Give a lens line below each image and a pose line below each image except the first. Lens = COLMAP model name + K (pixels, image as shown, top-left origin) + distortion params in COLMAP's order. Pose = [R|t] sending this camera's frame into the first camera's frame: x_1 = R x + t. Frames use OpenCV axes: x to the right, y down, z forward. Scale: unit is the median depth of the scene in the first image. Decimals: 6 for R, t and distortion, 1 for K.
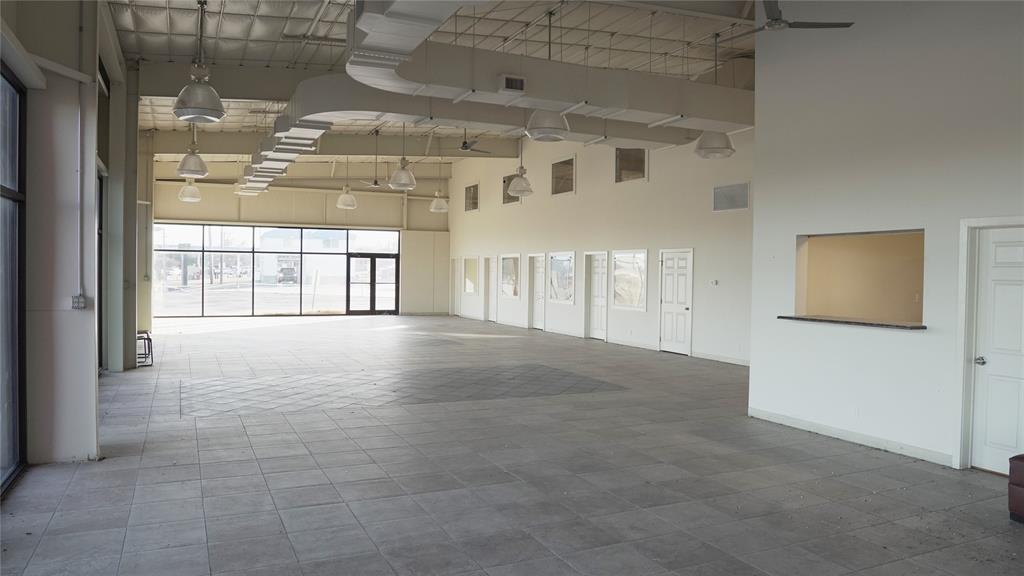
lens RADIAL K [[713.4, 0, 512.0], [0, 713.4, 288.0], [0, 0, 1]] dist [-0.107991, 0.067168]
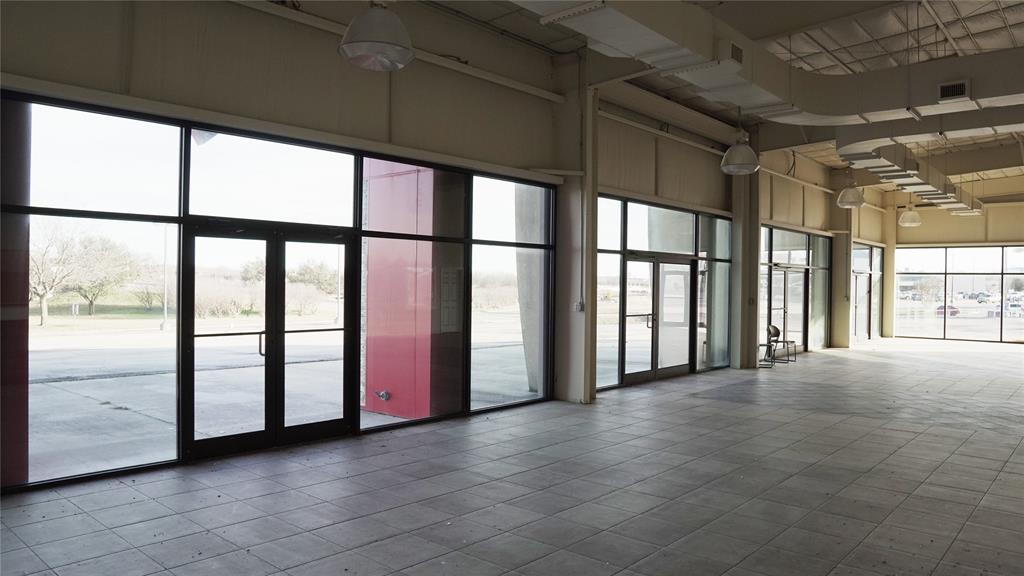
lens RADIAL K [[713.4, 0, 512.0], [0, 713.4, 288.0], [0, 0, 1]] dist [-0.107991, 0.067168]
pose [[0.398626, -0.002897, -0.917109, 0.345393], [-0.029076, 0.999452, -0.015795, 0.002707], [0.916653, 0.032963, 0.398323, 0.063210]]
